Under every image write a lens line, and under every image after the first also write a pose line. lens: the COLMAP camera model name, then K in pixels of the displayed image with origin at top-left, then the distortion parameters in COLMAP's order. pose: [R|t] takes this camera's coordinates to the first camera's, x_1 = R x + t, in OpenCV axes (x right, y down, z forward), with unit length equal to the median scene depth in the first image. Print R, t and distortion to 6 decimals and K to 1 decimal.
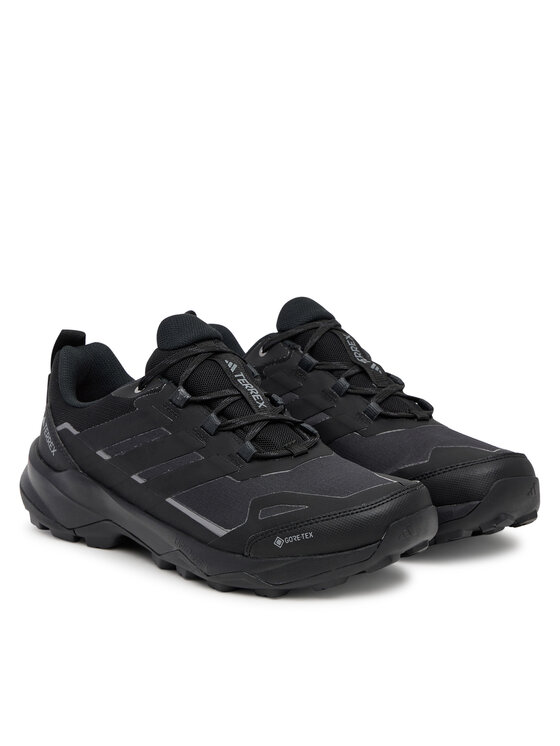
lens RADIAL K [[2195.6, 0, 280.0], [0, 2195.6, 373.1], [0, 0, 1]] dist [-0.151066, 0.000000]
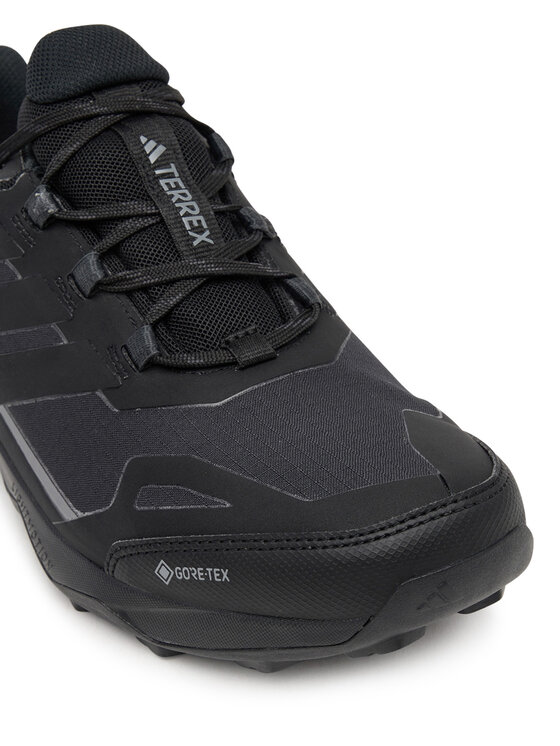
lens RADIAL K [[1572.1, 0, 279.9], [0, 1572.1, 372.2], [0, 0, 1]] dist [-0.028363, 0.000000]
pose [[0.976718, 0.117630, -0.179401, 0.074303], [-0.067209, 0.961951, 0.264828, -0.050244], [0.203727, -0.246605, 0.947461, 0.671953]]
